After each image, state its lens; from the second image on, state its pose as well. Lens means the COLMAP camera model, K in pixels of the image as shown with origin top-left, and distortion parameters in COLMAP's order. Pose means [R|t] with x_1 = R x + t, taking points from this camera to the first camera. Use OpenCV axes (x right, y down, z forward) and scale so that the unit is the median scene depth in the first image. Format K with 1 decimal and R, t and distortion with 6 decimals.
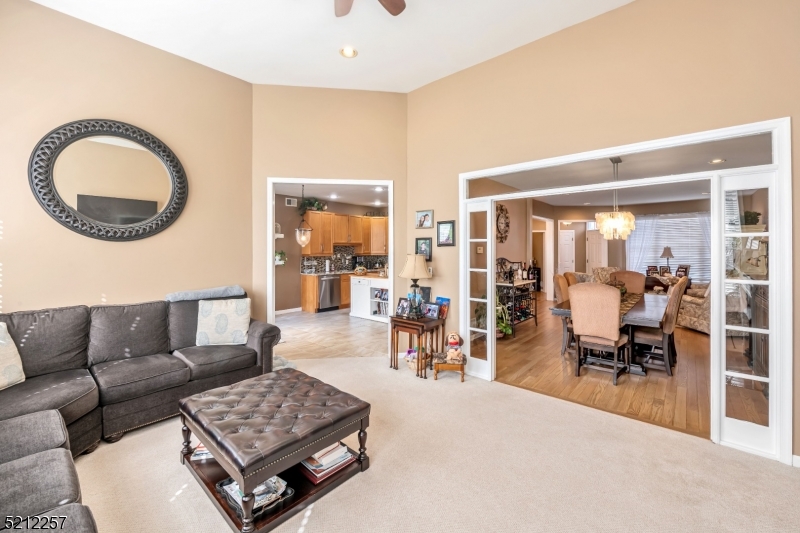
lens RADIAL K [[327.5, 0, 410.5], [0, 327.5, 247.2], [0, 0, 1]] dist [0.003662, 0.000633]
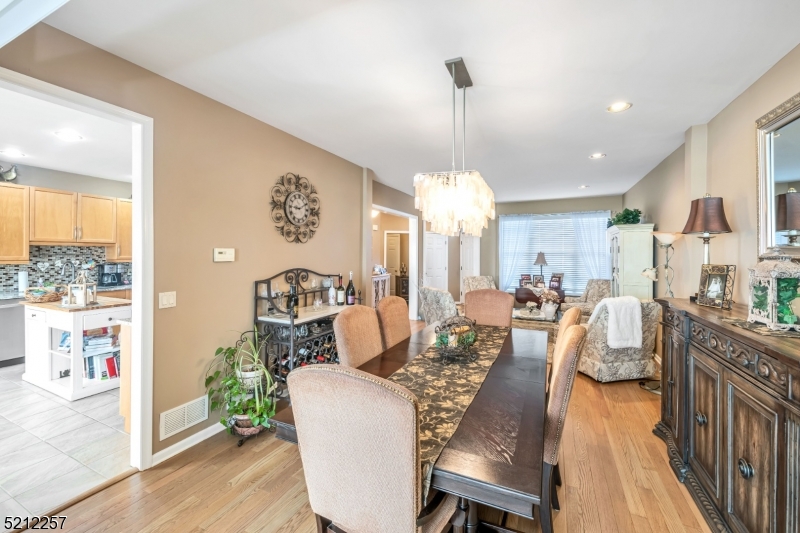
lens RADIAL K [[327.5, 0, 401.4], [0, 327.5, 253.2], [0, 0, 1]] dist [0.003662, 0.000633]
pose [[0.964172, 0.006690, 0.265195, 0.227556], [-0.008001, 0.999961, 0.003861, 0.000952], [-0.265158, -0.005845, 0.964187, 0.302453]]
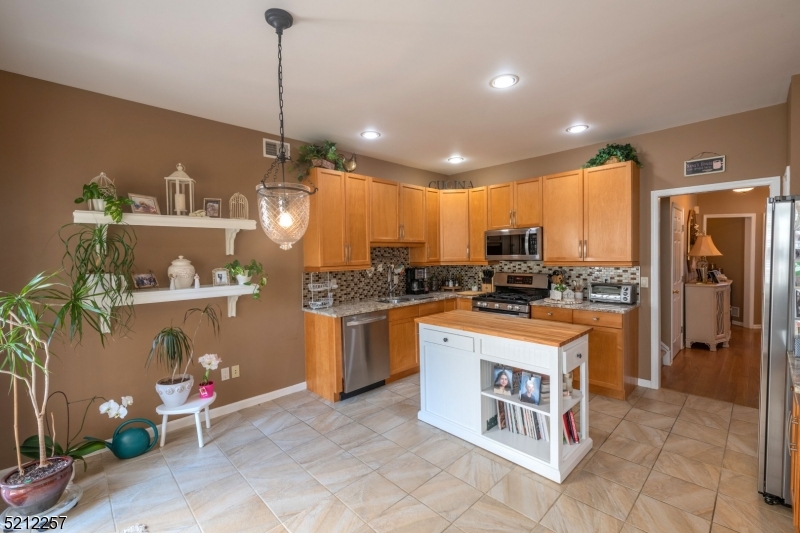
lens RADIAL K [[350.1, 0, 402.2], [0, 350.1, 263.8], [0, 0, 1]] dist [0.000983, 0.000021]
pose [[0.994366, -0.012932, -0.105214, -0.140498], [0.016777, 0.999220, 0.035744, 0.001644], [0.104669, -0.037307, 0.993807, 0.514889]]
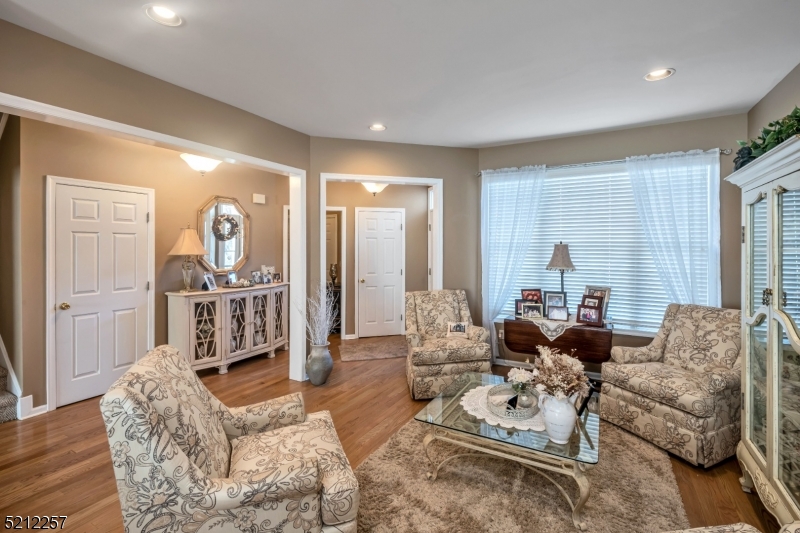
lens RADIAL K [[350.1, 0, 414.9], [0, 350.1, 245.6], [0, 0, 1]] dist [0.000983, 0.000021]
pose [[0.981477, 0.005956, 0.191486, 0.573024], [-0.007316, 0.999953, 0.006394, 0.000607], [-0.191439, -0.007676, 0.981475, 0.670239]]
